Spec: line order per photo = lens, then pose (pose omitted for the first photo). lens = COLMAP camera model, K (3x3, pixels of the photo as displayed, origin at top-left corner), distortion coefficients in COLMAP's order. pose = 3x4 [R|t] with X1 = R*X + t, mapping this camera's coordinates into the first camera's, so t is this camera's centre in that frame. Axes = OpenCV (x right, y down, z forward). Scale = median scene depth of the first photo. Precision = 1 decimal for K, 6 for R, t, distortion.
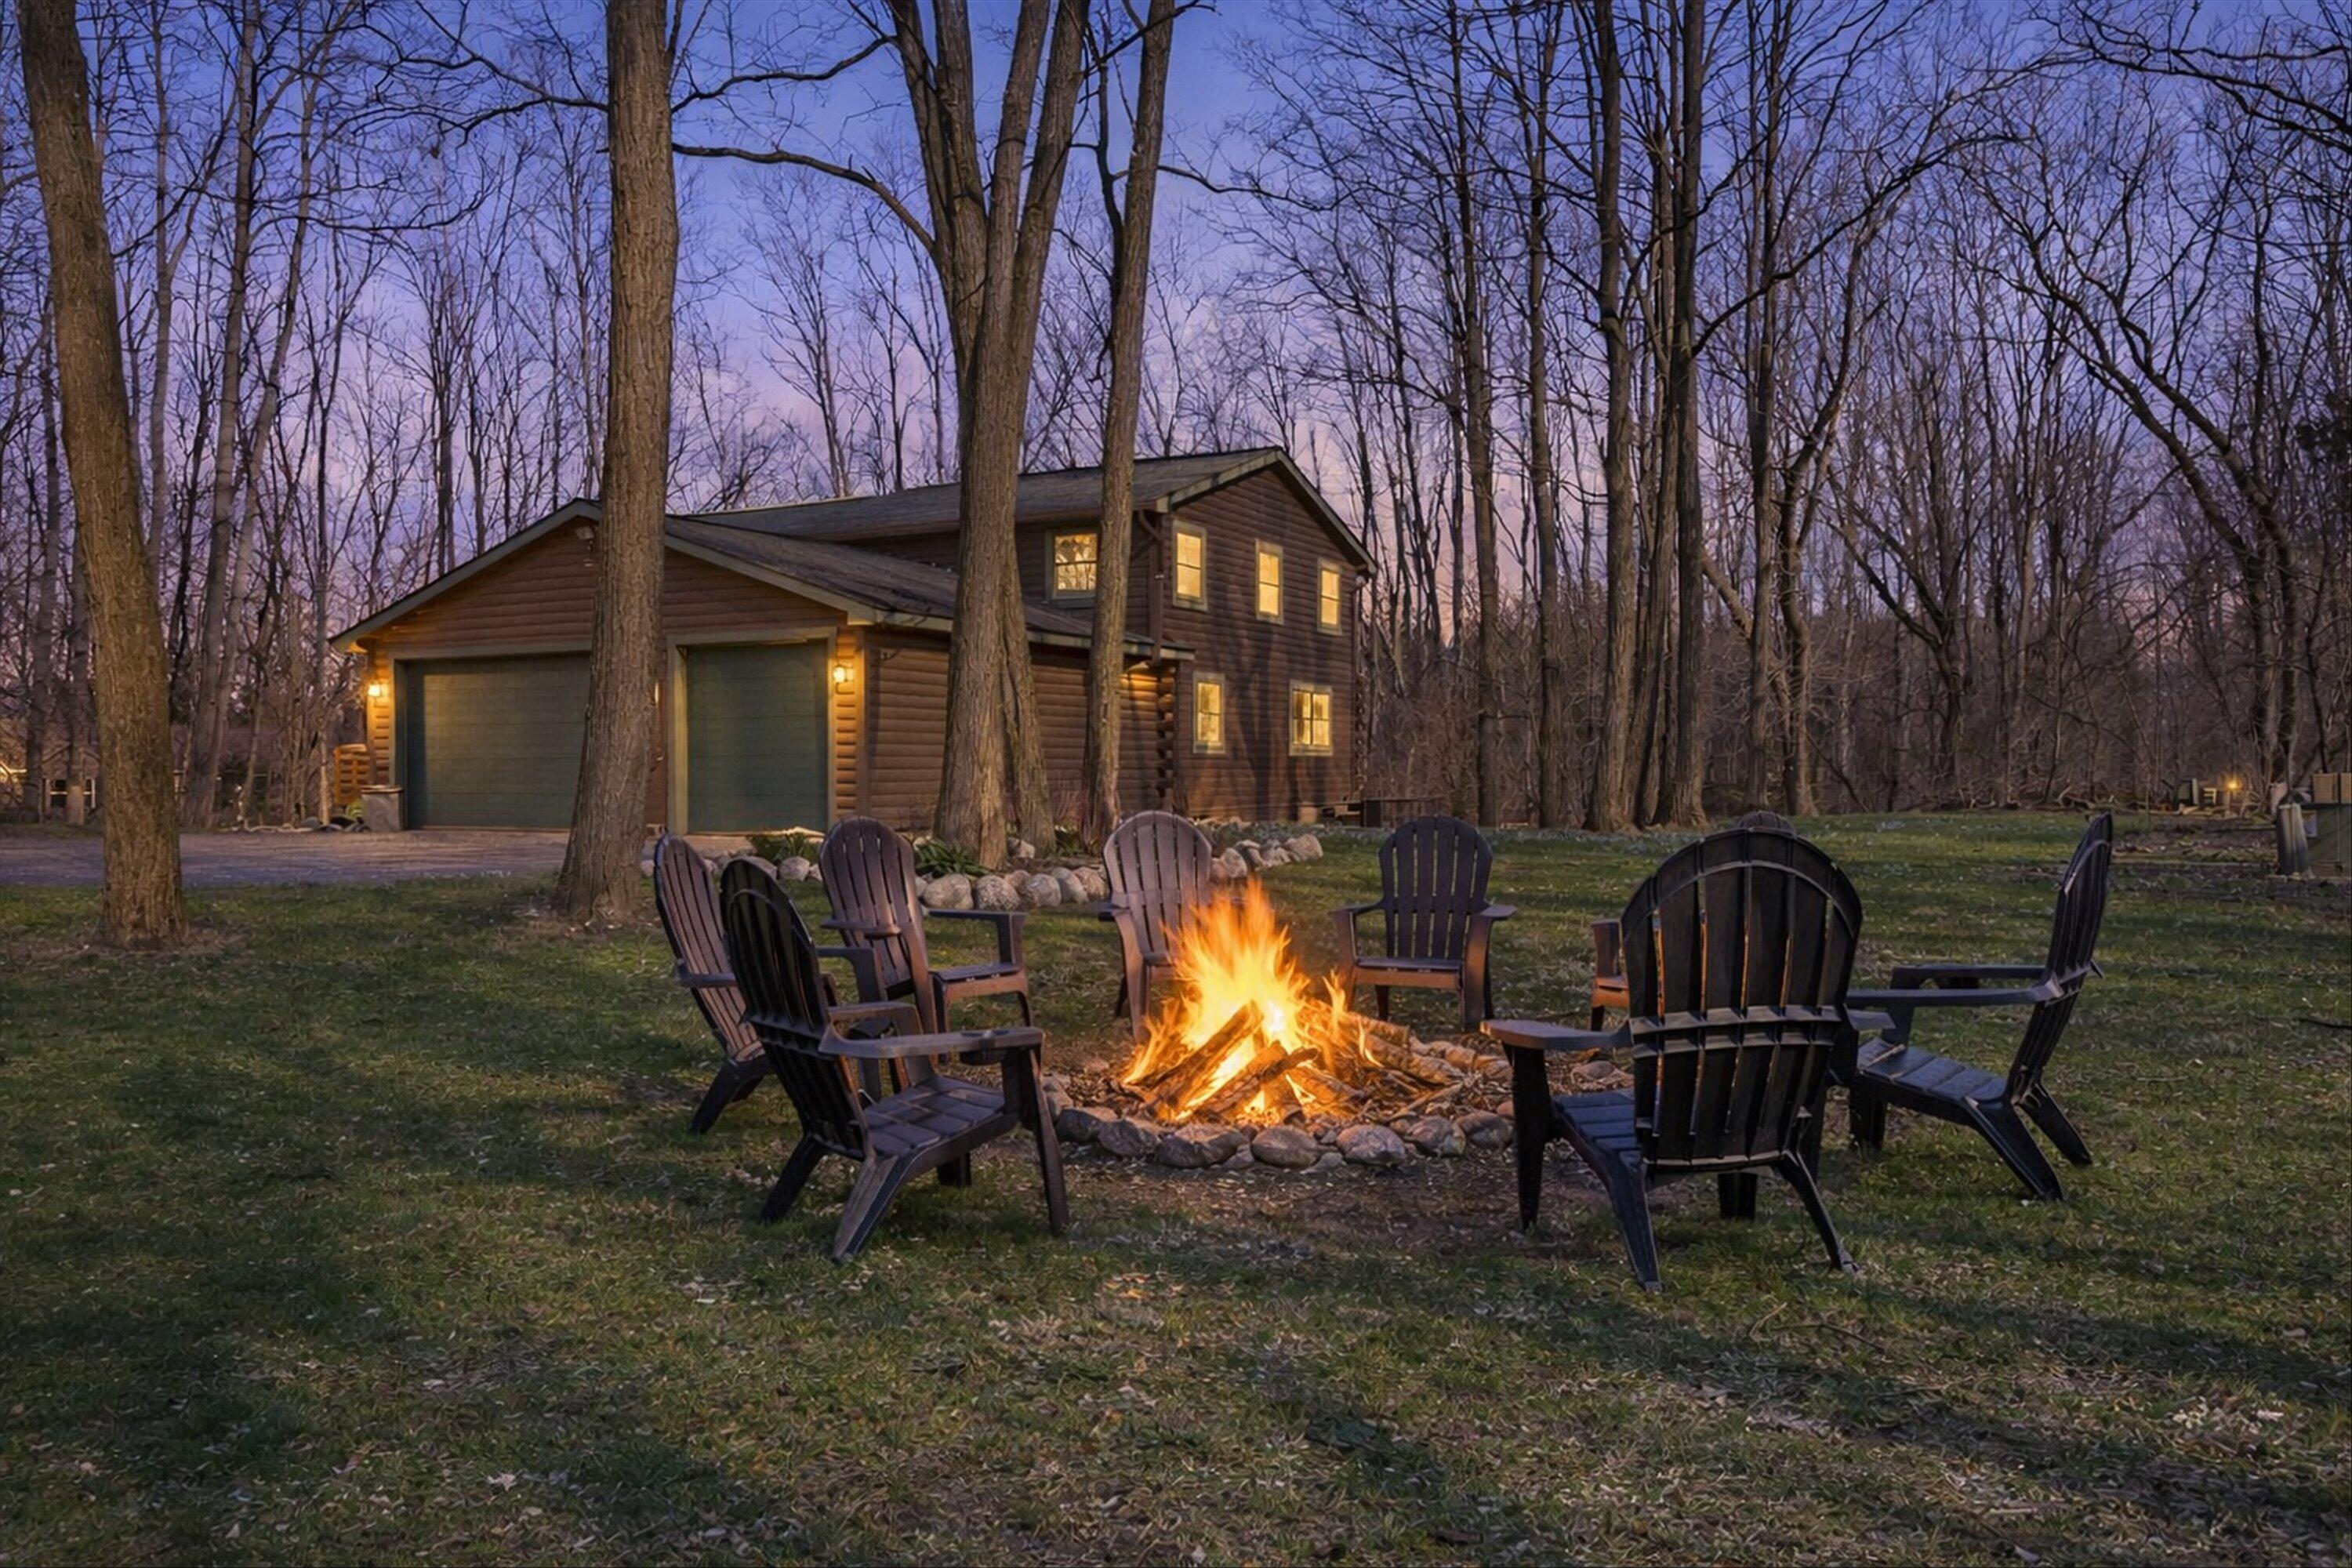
lens RADIAL K [[1259.2, 0, 1176.0], [0, 1259.2, 784.0], [0, 0, 1]] dist [0.033967, -0.000058]
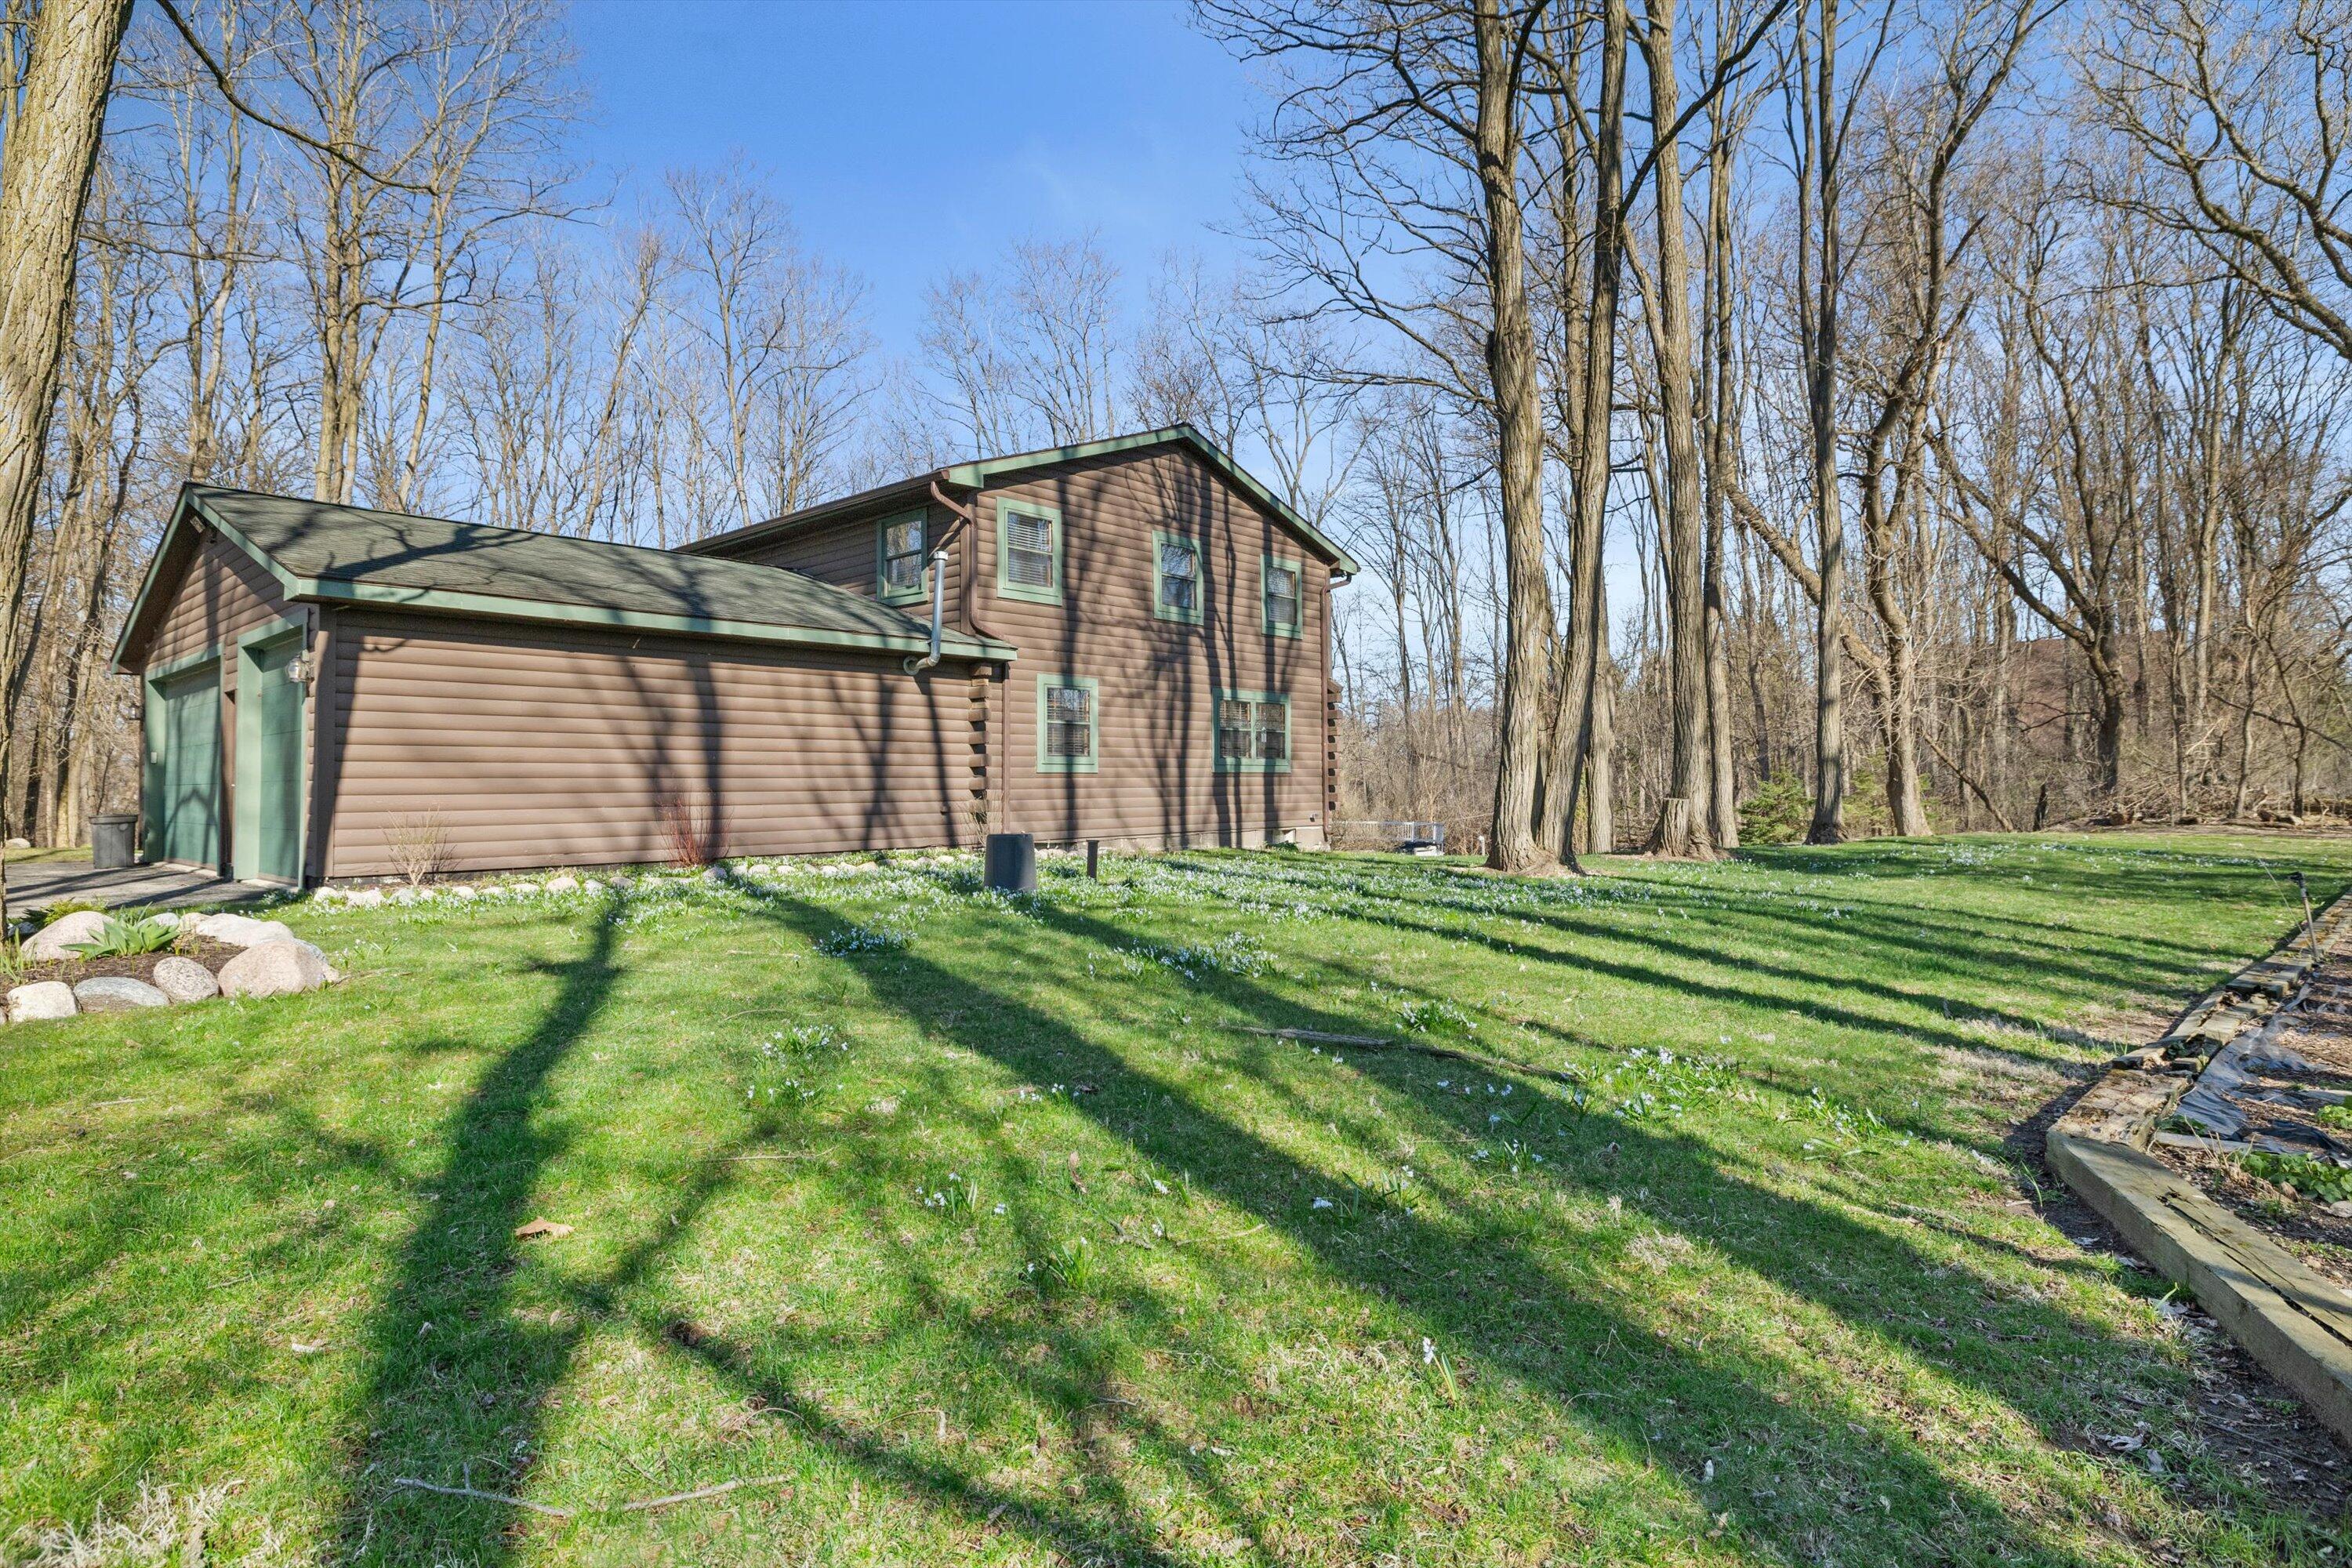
lens RADIAL K [[995.7, 0, 1176.0], [0, 995.7, 784.0], [0, 0, 1]] dist [-0.000603, 0.000044]
pose [[0.975758, -0.012318, -0.218505, 0.156217], [0.008780, 0.999814, -0.017152, -0.002189], [0.218676, 0.014818, 0.975685, 0.225907]]
